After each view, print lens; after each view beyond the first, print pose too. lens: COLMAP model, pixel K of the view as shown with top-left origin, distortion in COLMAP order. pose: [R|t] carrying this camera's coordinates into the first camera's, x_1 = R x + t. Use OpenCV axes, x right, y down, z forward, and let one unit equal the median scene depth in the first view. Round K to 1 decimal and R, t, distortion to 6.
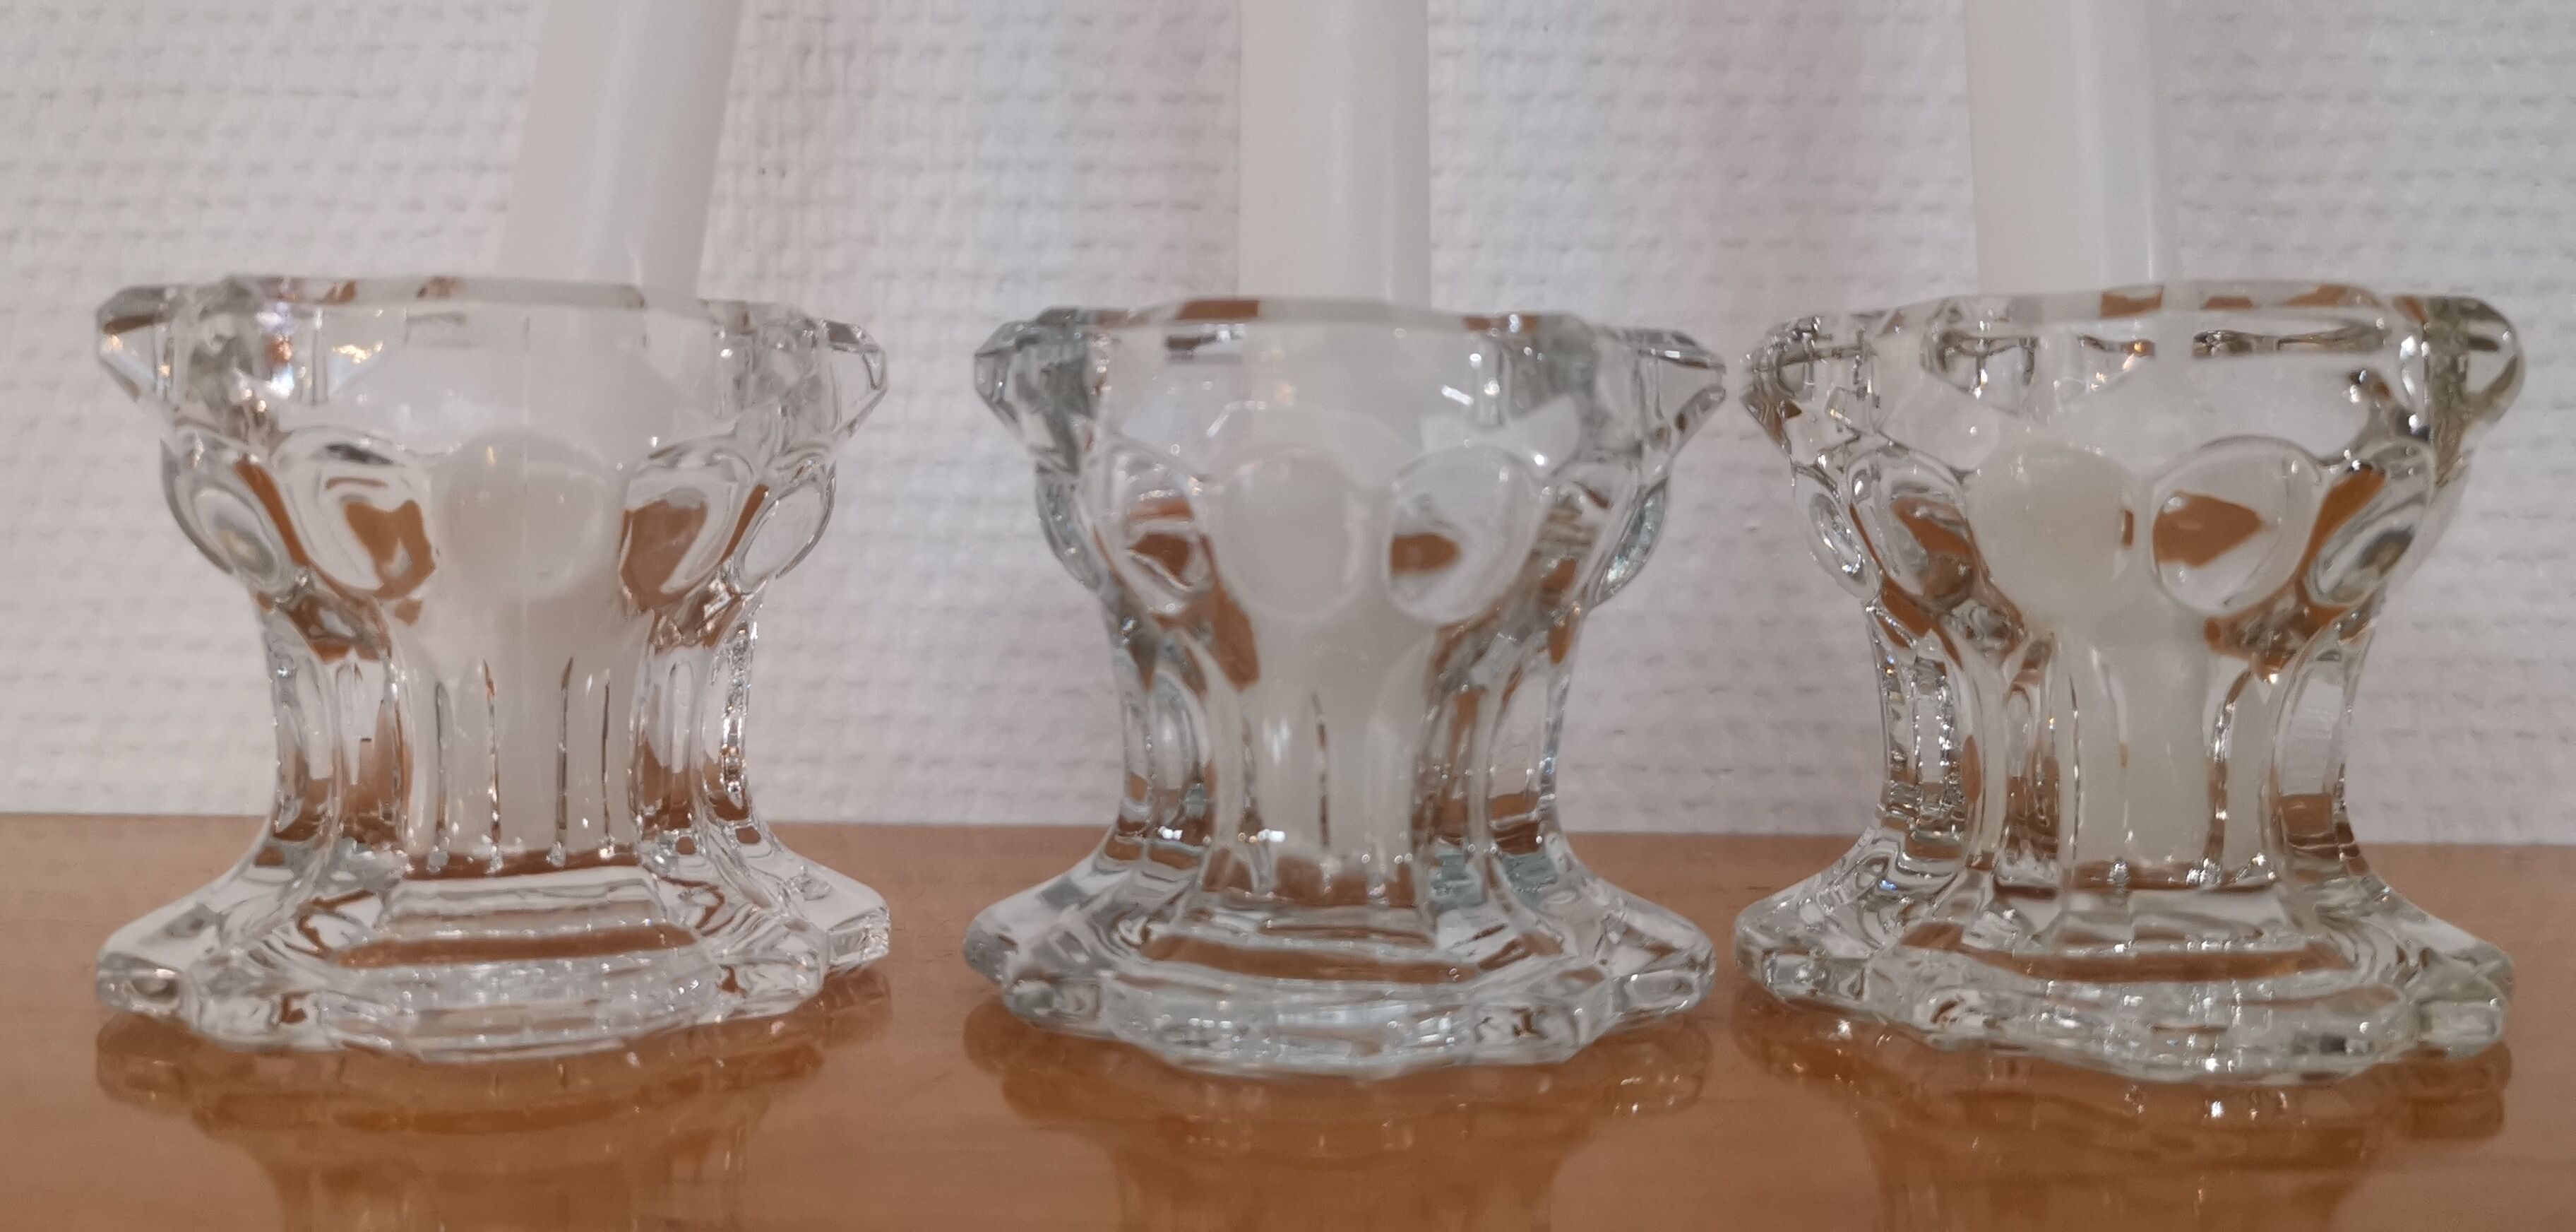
lens RADIAL K [[2072.6, 0, 1270.9], [0, 2072.6, 608.3], [0, 0, 1]] dist [0.016839, -0.069112]
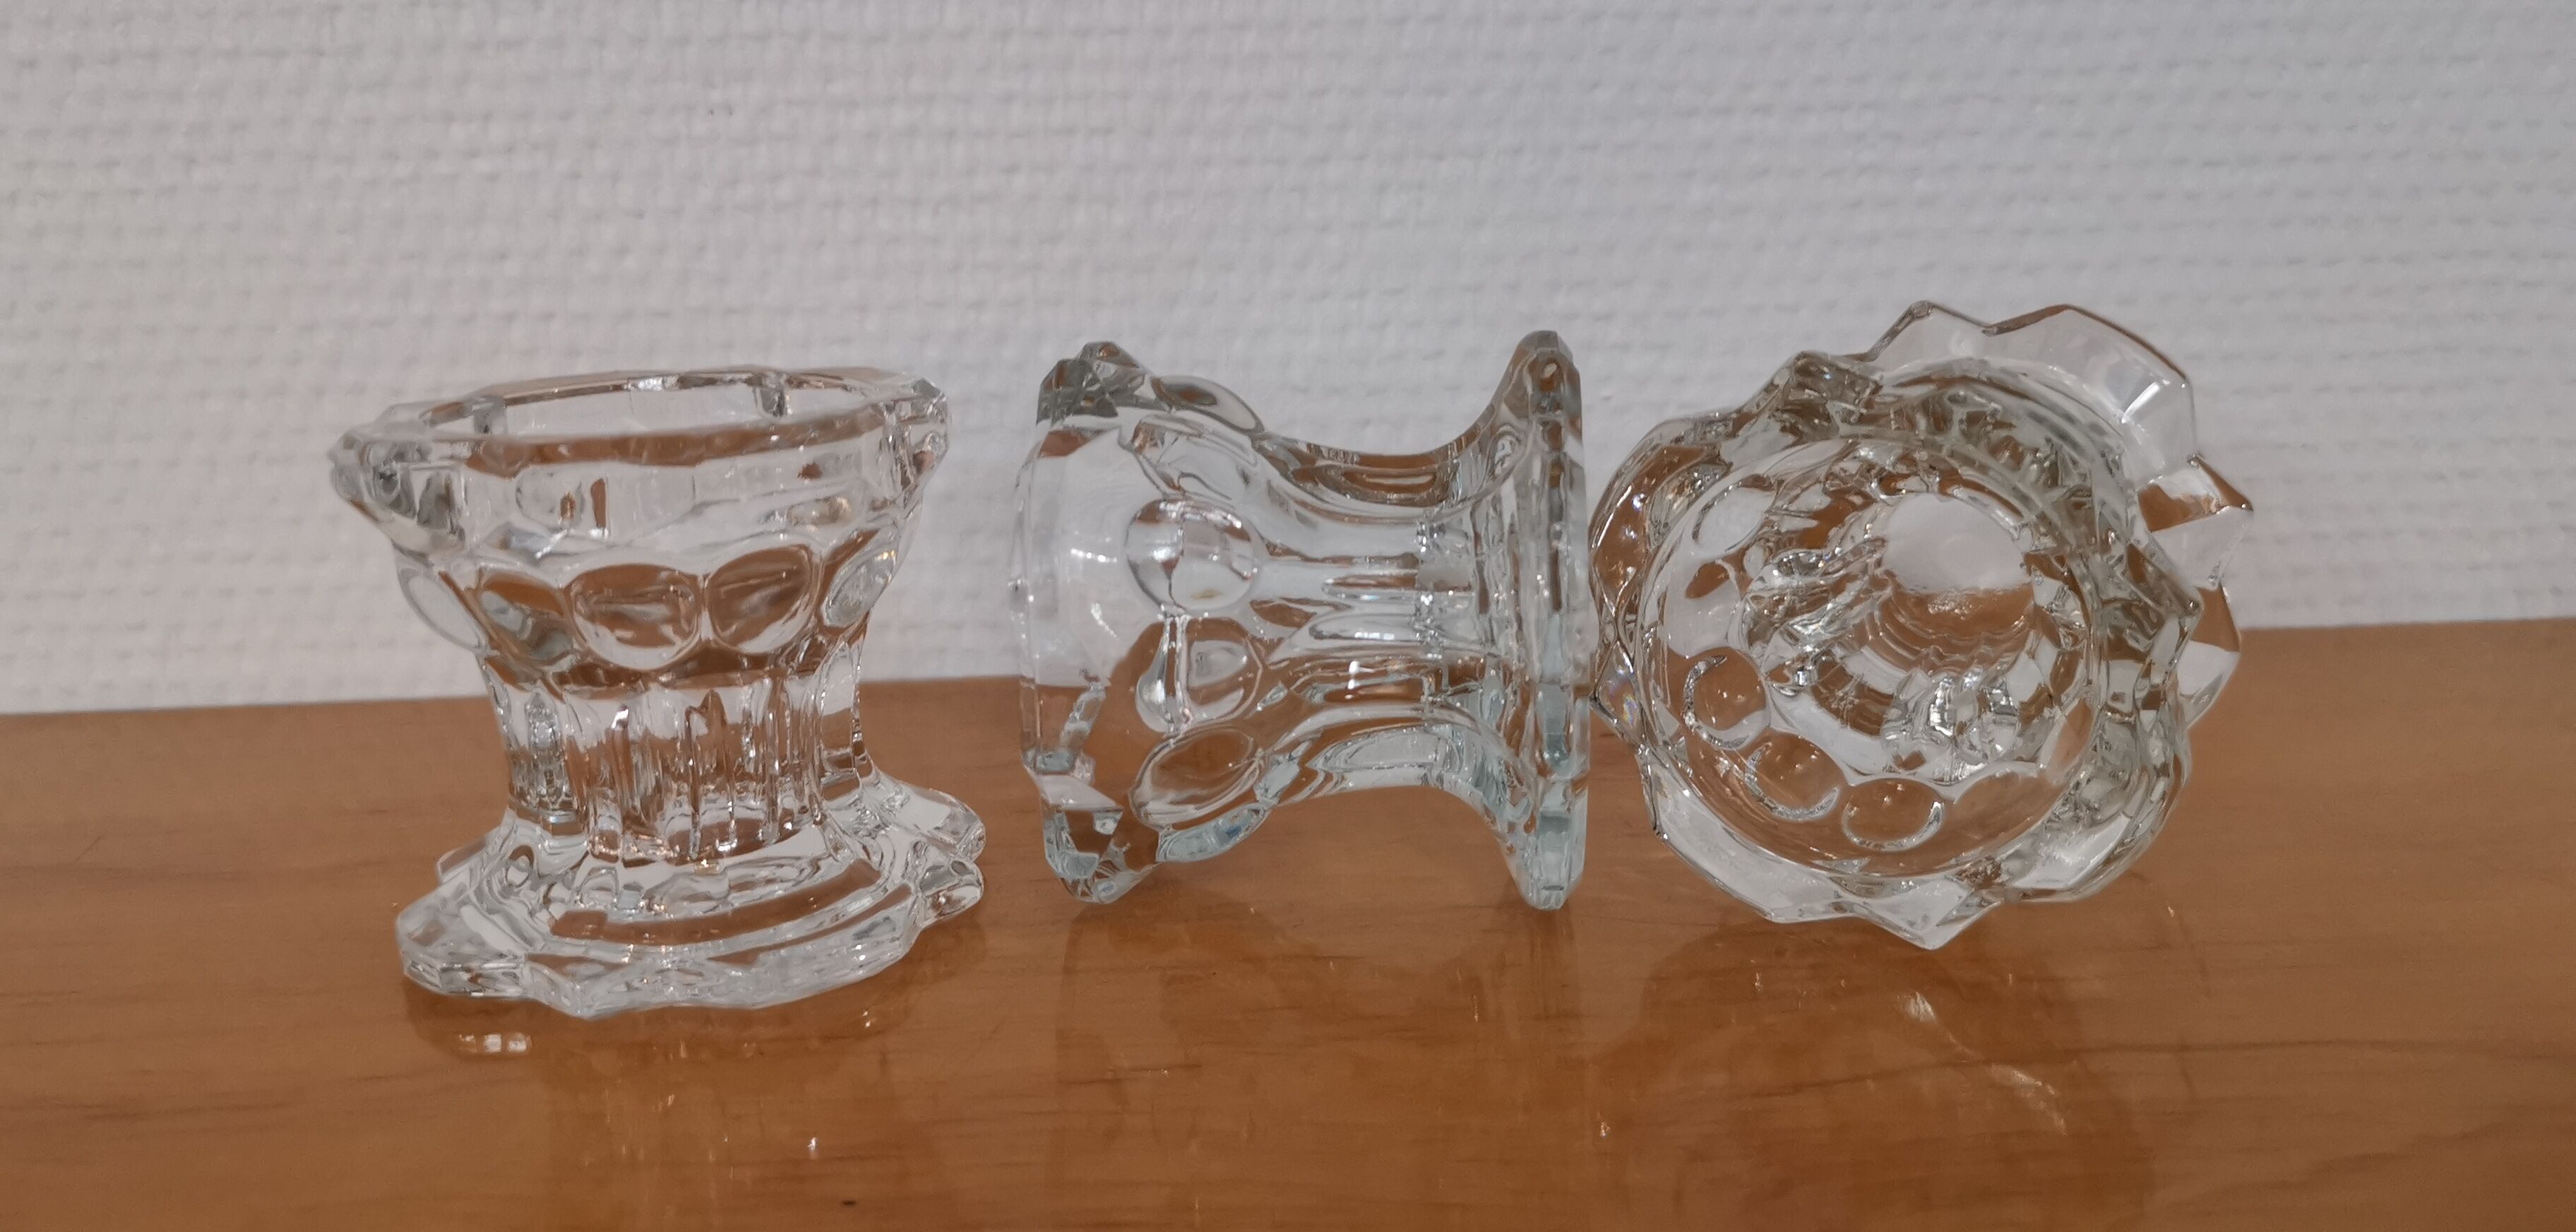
lens RADIAL K [[2072.6, 0, 1285.6], [0, 2072.6, 623.7], [0, 0, 1]] dist [0.016839, -0.069112]
pose [[0.997157, -0.051083, 0.055397, -0.017045], [0.038357, 0.976871, 0.210362, -0.165703], [-0.064862, -0.207639, 0.976053, -0.145444]]
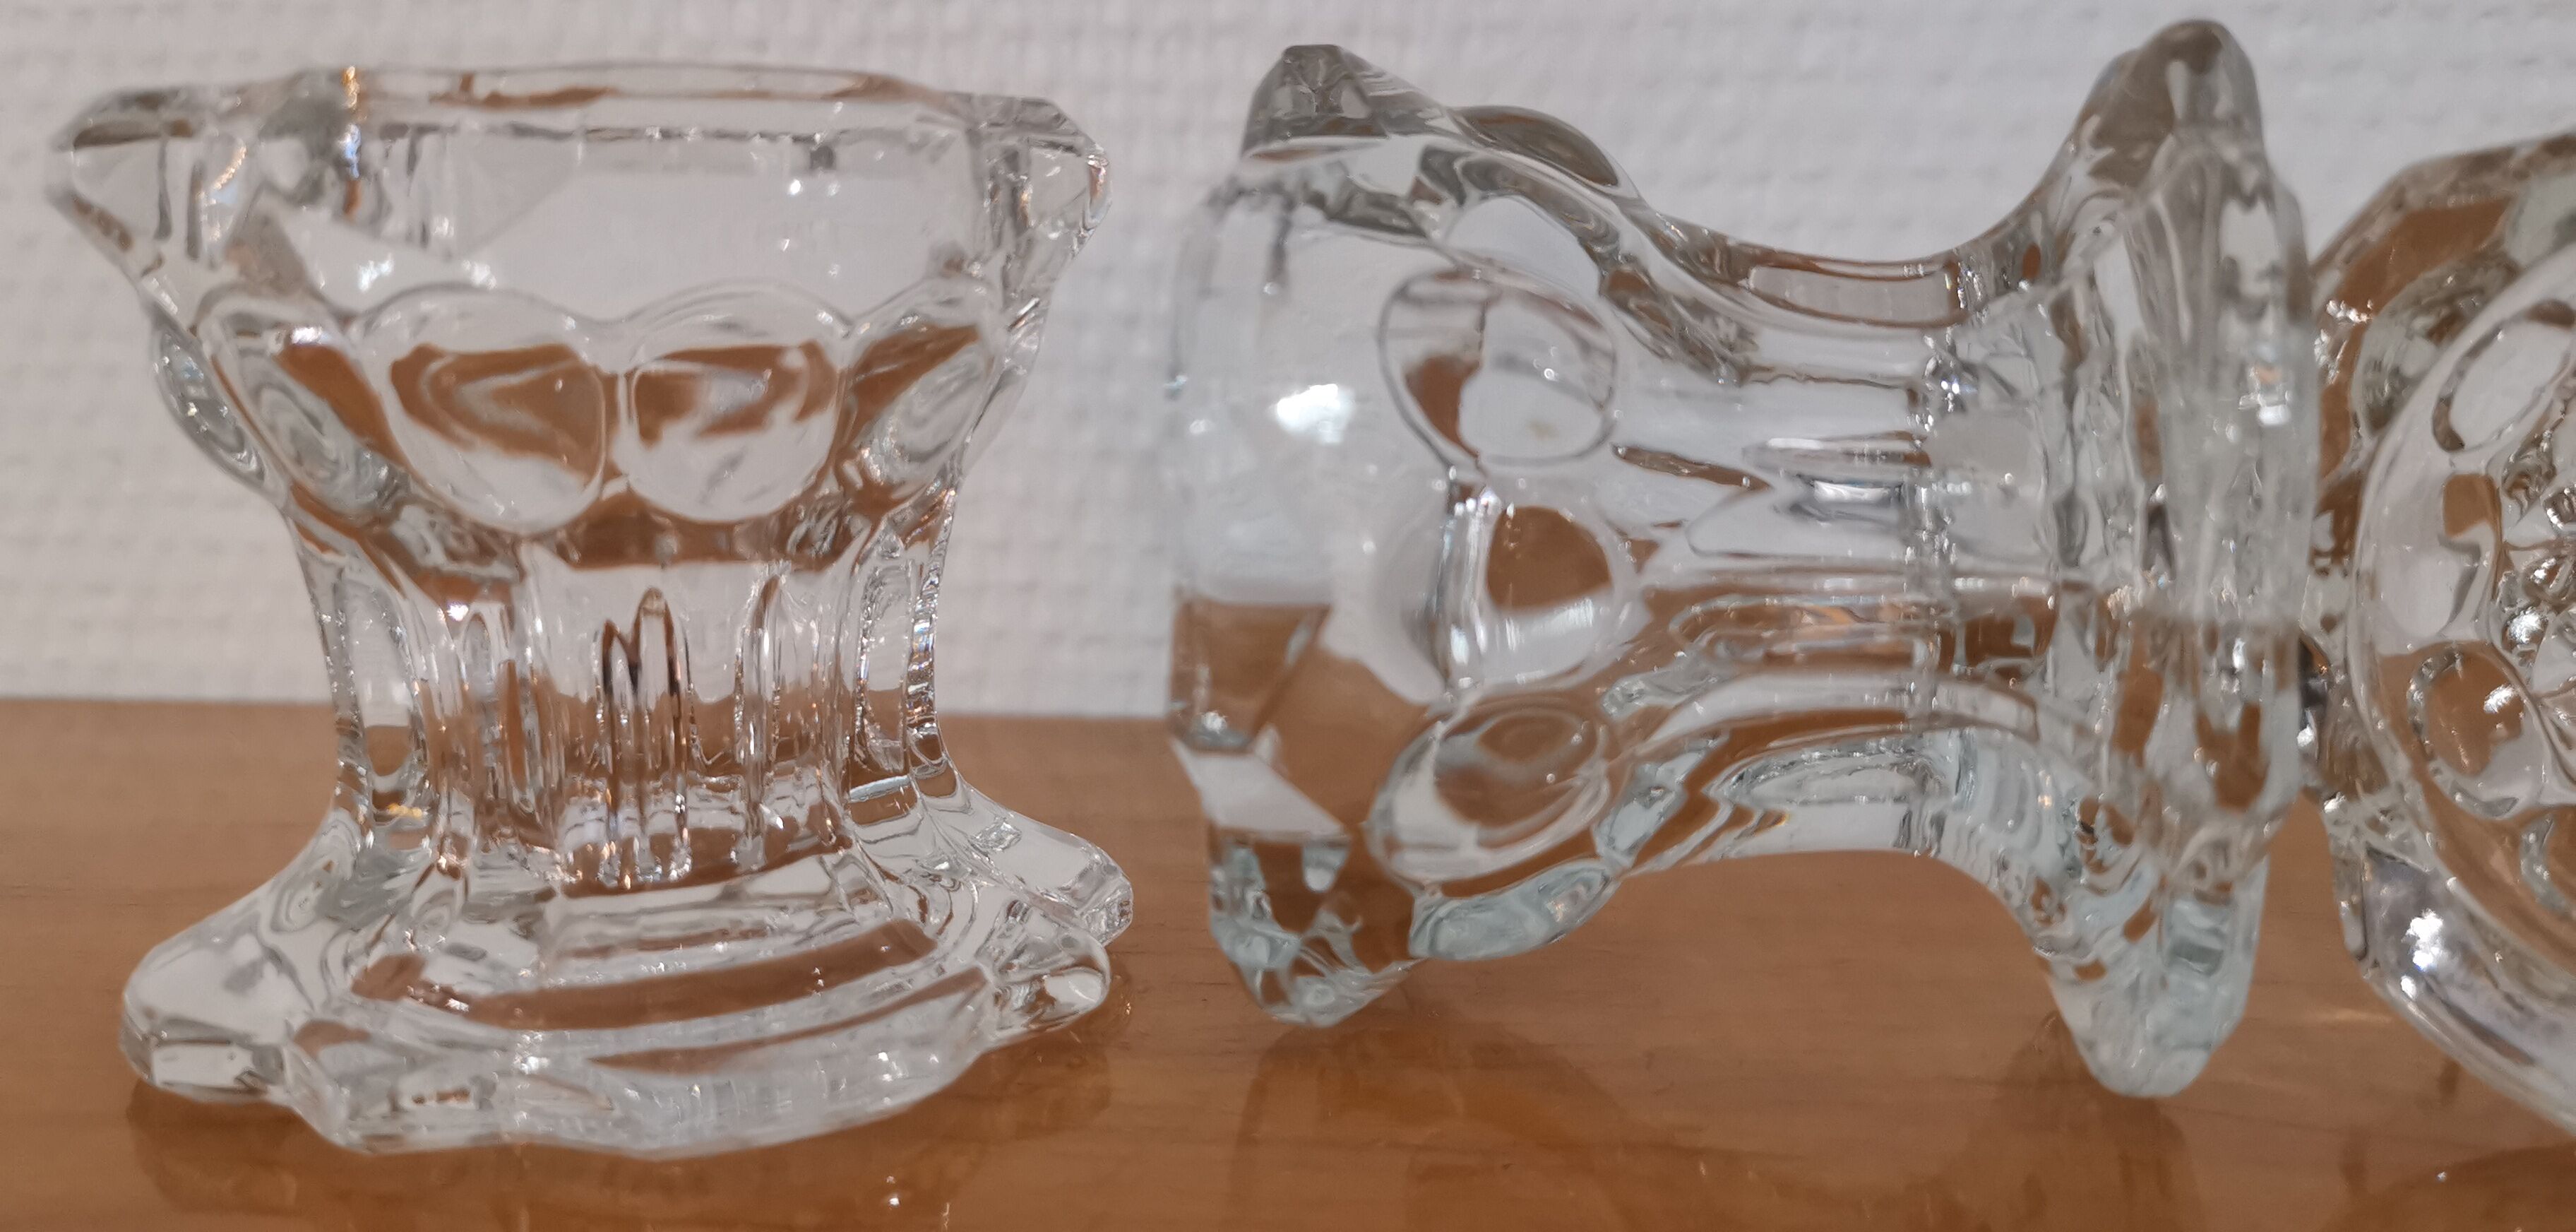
lens RADIAL K [[2184.7, 0, 1267.4], [0, 2184.7, 621.2], [0, 0, 1]] dist [-0.025810, -0.007951]
pose [[0.996103, -0.000438, -0.088195, -0.016472], [0.012053, 0.991282, 0.131201, -0.046544], [0.087369, -0.131753, 0.987425, 0.152967]]
